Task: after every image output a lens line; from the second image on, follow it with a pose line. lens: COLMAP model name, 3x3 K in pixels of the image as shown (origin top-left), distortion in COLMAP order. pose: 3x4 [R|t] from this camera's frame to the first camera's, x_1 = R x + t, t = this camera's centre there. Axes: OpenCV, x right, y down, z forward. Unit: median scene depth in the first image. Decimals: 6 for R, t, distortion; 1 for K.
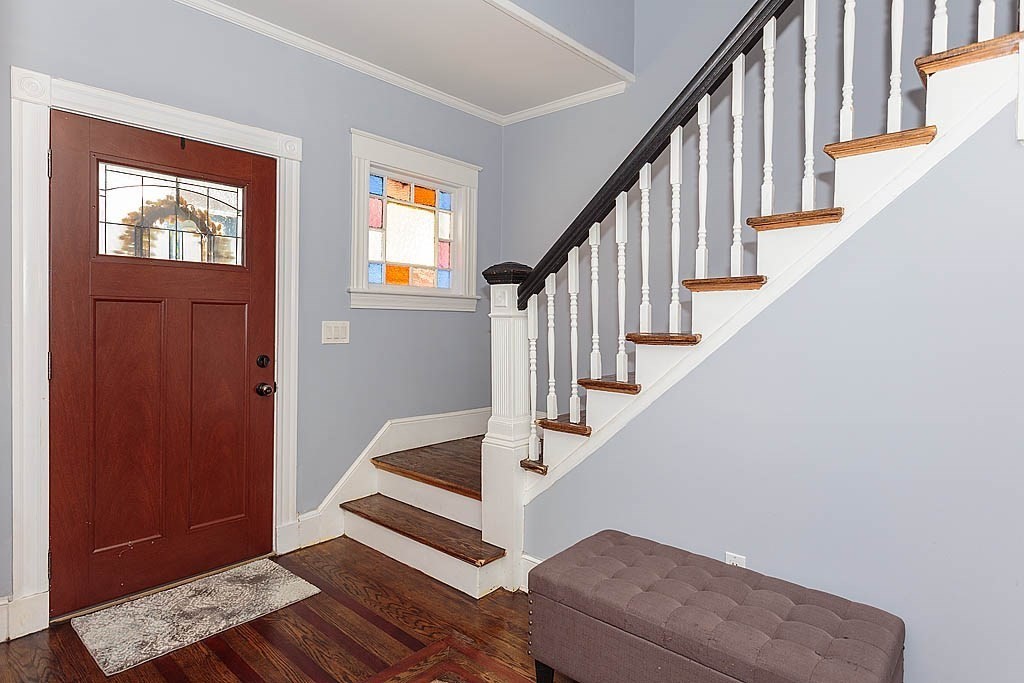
lens RADIAL K [[569.4, 0, 516.2], [0, 569.4, 328.3], [0, 0, 1]] dist [-0.004169, 0.002651]
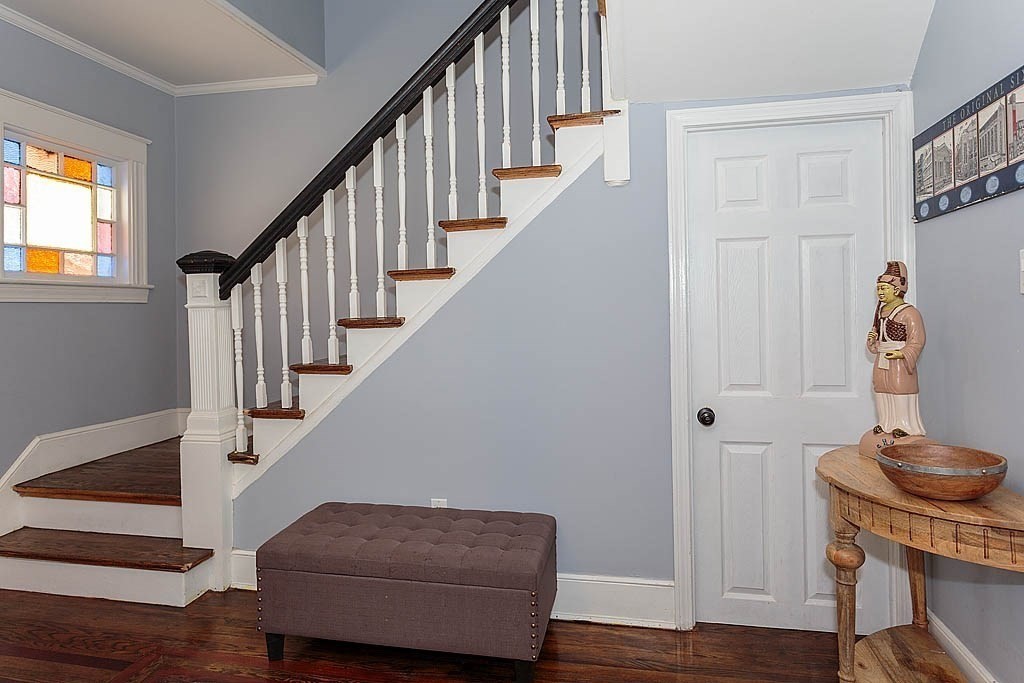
lens RADIAL K [[625.8, 0, 511.1], [0, 625.8, 302.9], [0, 0, 1]] dist [-0.005273, -0.000451]
pose [[0.865453, -0.024060, 0.500413, -0.105170], [0.034678, 0.999327, -0.011926, 0.003127], [-0.499789, 0.027674, 0.865705, -0.183767]]
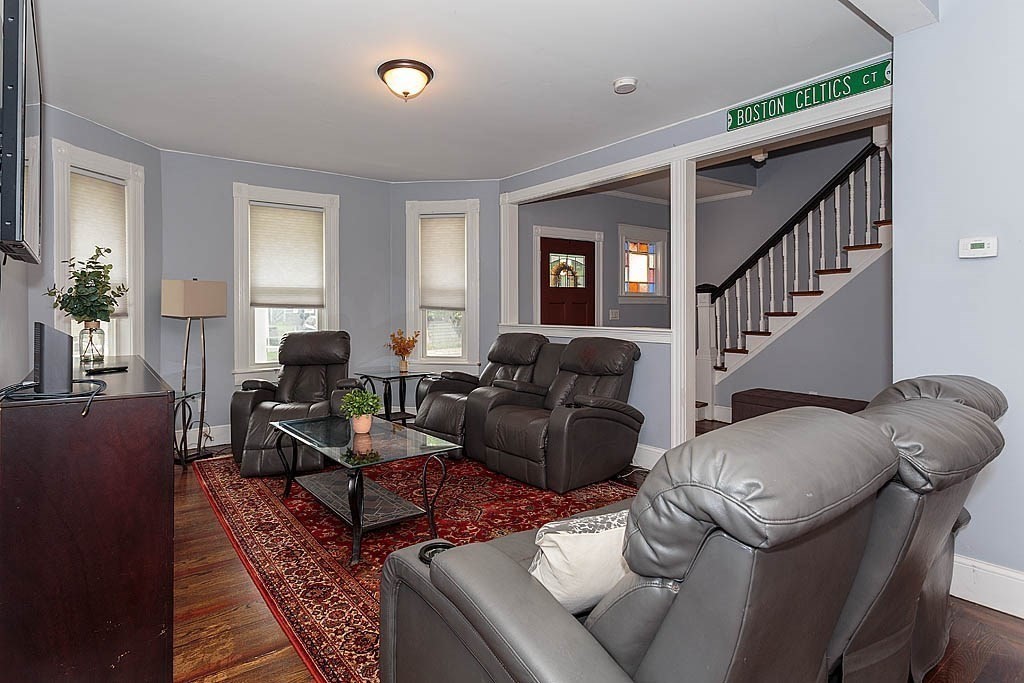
lens RADIAL K [[531.9, 0, 480.4], [0, 531.9, 312.7], [0, 0, 1]] dist [0.025692, 0.000879]
pose [[0.979390, -0.017491, -0.201220, -0.518674], [0.016819, 0.999846, -0.005047, 0.000882], [0.201277, 0.001558, 0.979533, -1.469834]]
